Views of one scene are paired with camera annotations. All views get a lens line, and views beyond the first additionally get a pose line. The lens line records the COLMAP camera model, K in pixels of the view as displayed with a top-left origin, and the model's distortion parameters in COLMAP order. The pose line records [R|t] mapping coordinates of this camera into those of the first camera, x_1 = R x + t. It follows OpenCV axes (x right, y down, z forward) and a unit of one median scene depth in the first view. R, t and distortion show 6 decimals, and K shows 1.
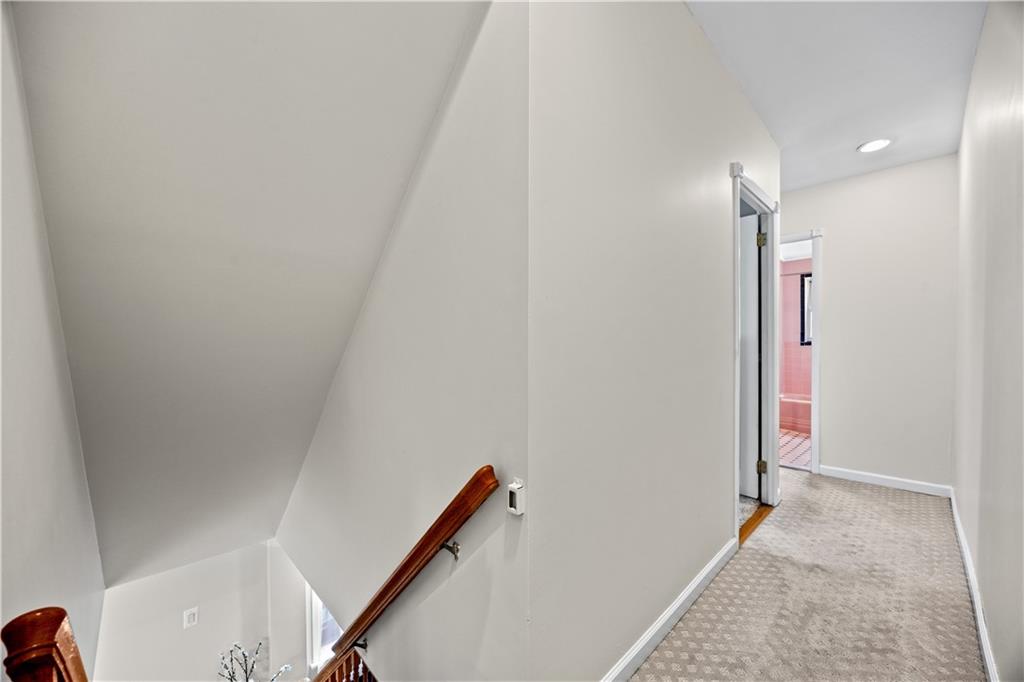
lens RADIAL K [[395.2, 0, 512.4], [0, 395.2, 342.6], [0, 0, 1]] dist [-0.003506, 0.000564]
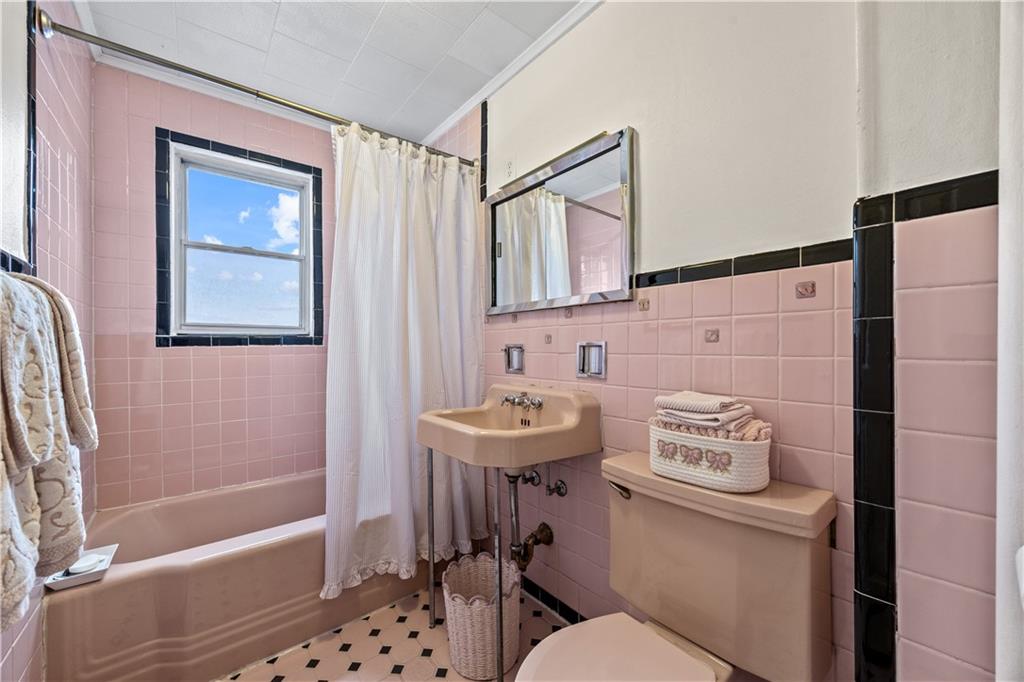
lens RADIAL K [[395.2, 0, 512.6], [0, 395.2, 345.0], [0, 0, 1]] dist [-0.003506, 0.000564]
pose [[0.205884, 0.002037, 0.978574, 0.469341], [0.007349, 0.999966, -0.003627, 0.010161], [-0.978549, 0.007939, 0.205862, 0.640939]]
